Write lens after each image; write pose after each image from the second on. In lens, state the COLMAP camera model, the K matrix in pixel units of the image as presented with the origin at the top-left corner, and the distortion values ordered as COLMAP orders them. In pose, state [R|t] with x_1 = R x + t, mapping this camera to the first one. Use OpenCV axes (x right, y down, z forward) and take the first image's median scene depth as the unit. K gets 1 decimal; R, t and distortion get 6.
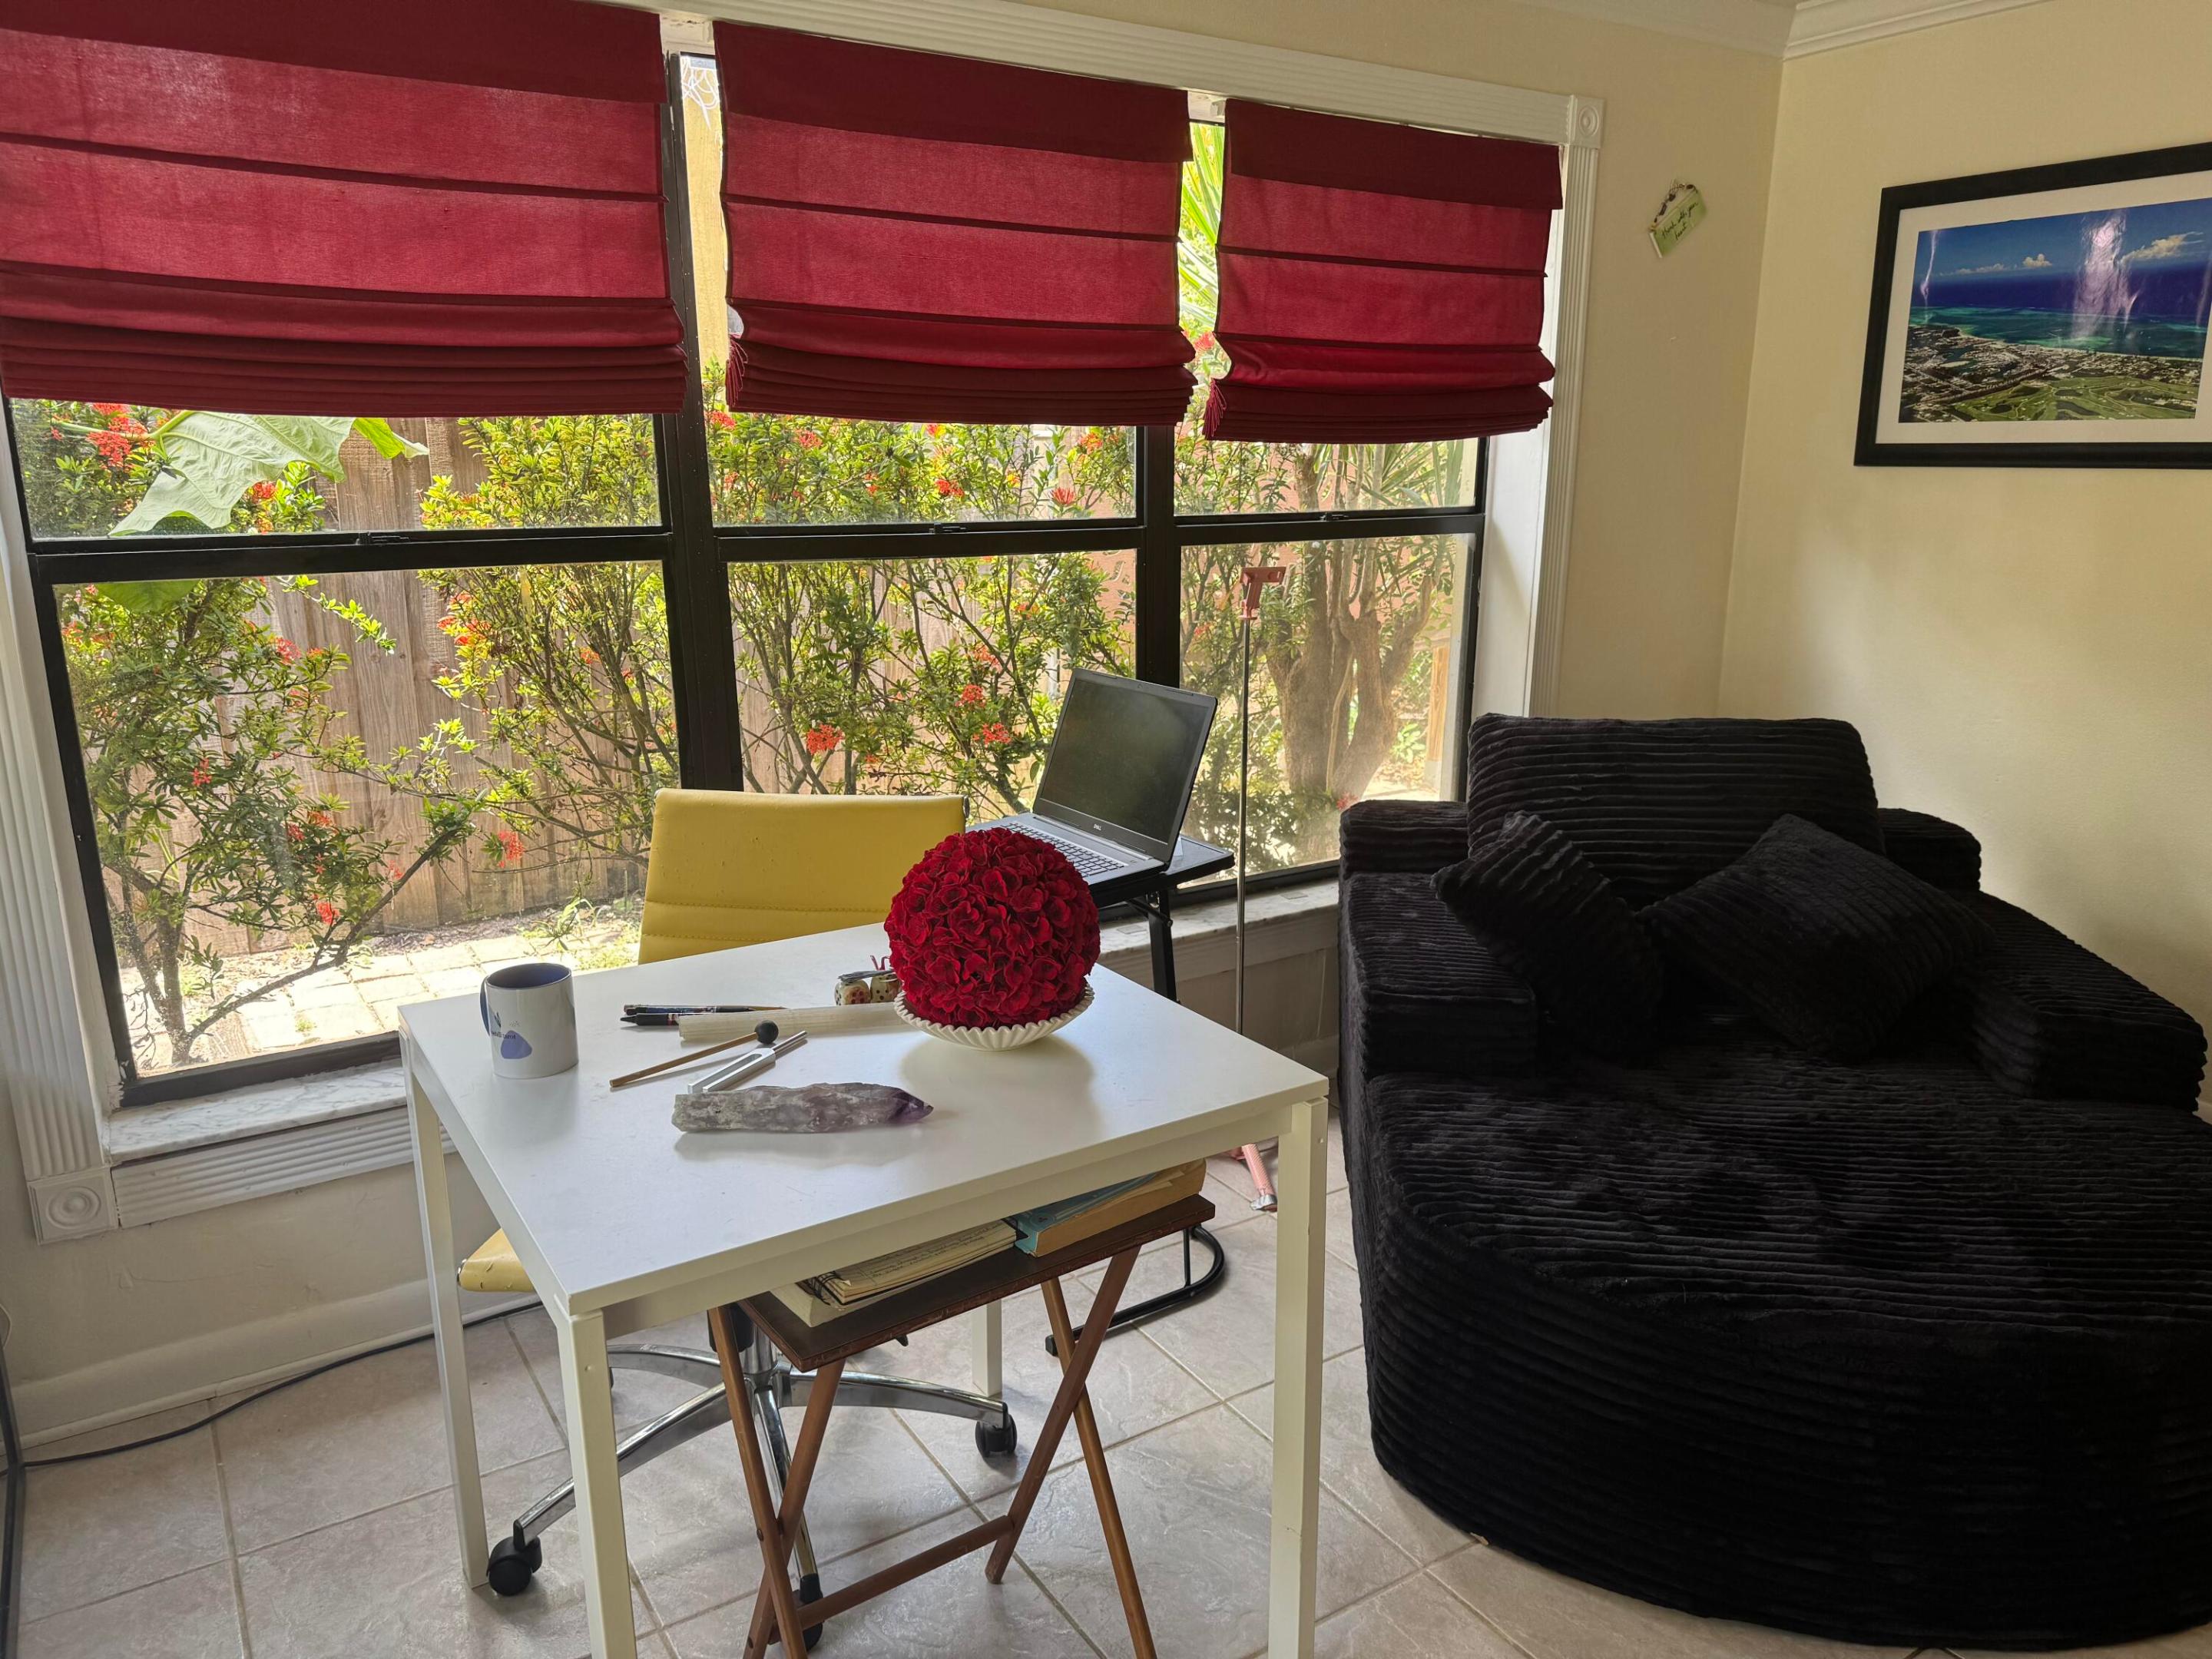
lens RADIAL K [[1551.7, 0, 1122.9], [0, 1551.7, 836.8], [0, 0, 1]] dist [0.096994, -0.143389]
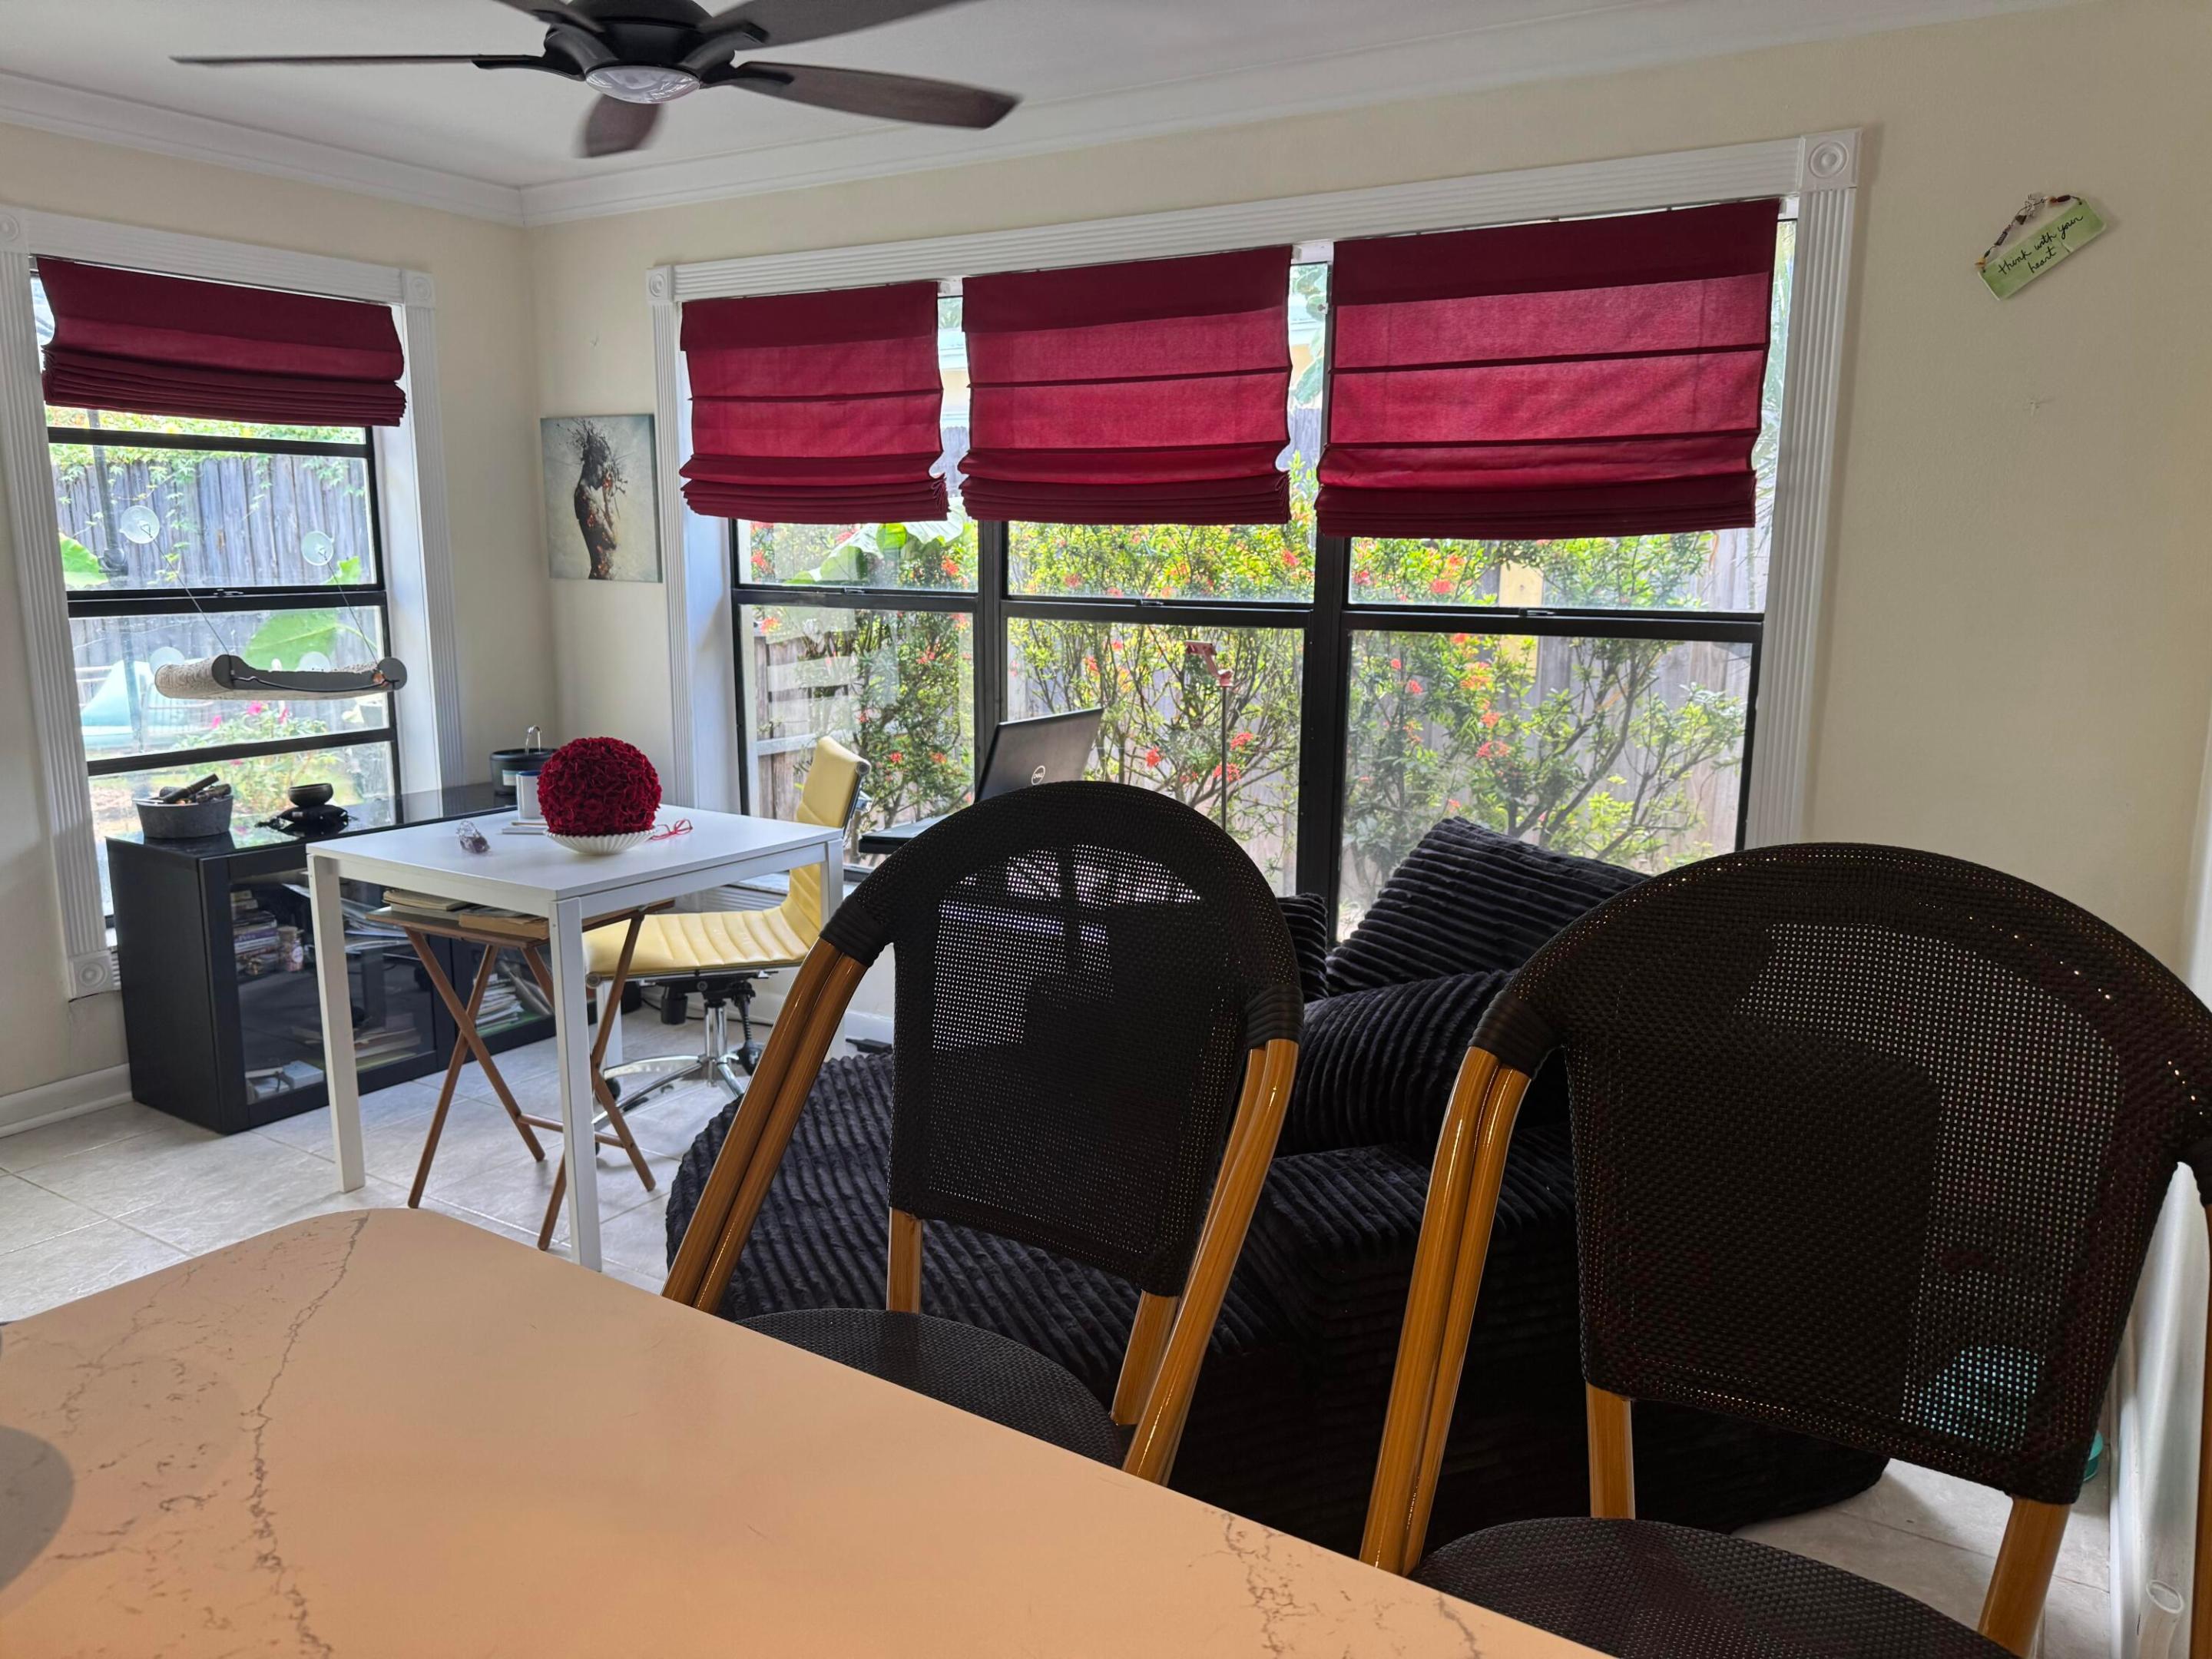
lens RADIAL K [[1551.7, 0, 1122.9], [0, 1551.7, 836.8], [0, 0, 1]] dist [0.096994, -0.143389]
pose [[0.409230, 0.176044, -0.895287, 1.022919], [-0.229167, 0.969589, 0.085904, -0.105676], [0.883184, 0.170015, 0.437128, 0.408761]]
